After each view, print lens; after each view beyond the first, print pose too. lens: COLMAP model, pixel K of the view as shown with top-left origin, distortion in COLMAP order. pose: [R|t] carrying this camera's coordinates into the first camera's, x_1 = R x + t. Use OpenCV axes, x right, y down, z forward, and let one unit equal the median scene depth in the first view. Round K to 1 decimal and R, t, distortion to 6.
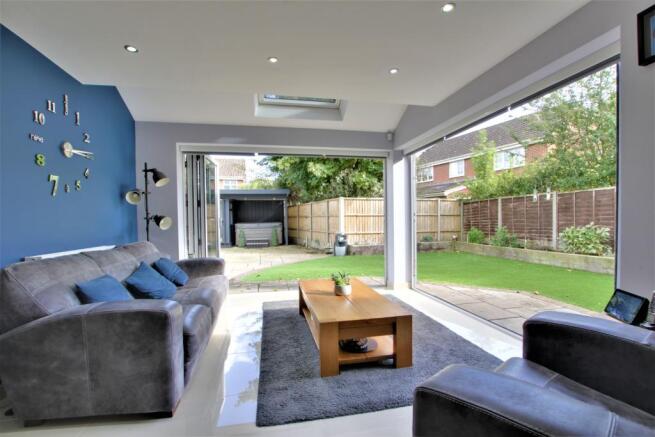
lens RADIAL K [[302.6, 0, 331.3], [0, 302.6, 225.7], [0, 0, 1]] dist [-0.021712, -0.000752]
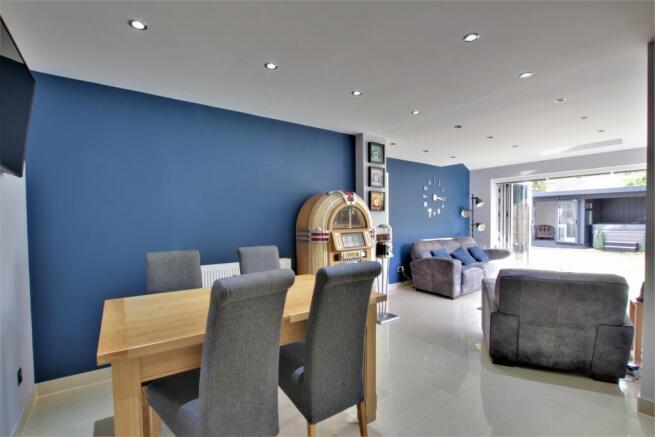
lens RADIAL K [[302.6, 0, 332.4], [0, 302.6, 219.8], [0, 0, 1]] dist [-0.021712, -0.000752]
pose [[0.423641, 0.015773, -0.905693, 0.686276], [-0.017716, 0.999801, 0.009125, -0.053817], [0.905657, 0.012179, 0.423836, -0.555477]]
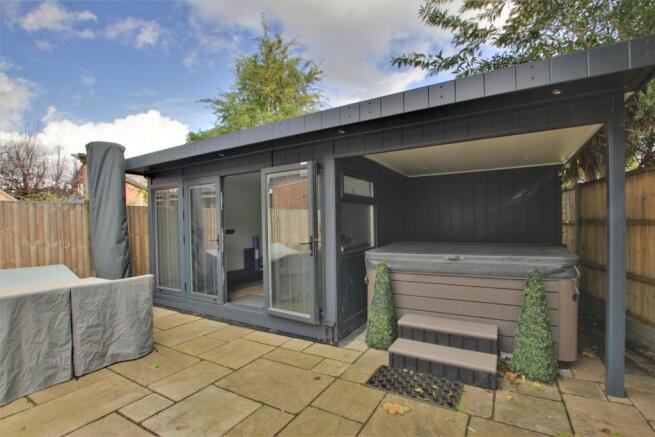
lens RADIAL K [[302.6, 0, 328.3], [0, 302.6, 223.0], [0, 0, 1]] dist [-0.021712, -0.000752]
pose [[0.748329, -0.001817, -0.663325, -0.588301], [-0.009743, 0.999858, -0.013730, -0.101128], [0.663256, 0.016738, 0.748205, 2.818094]]
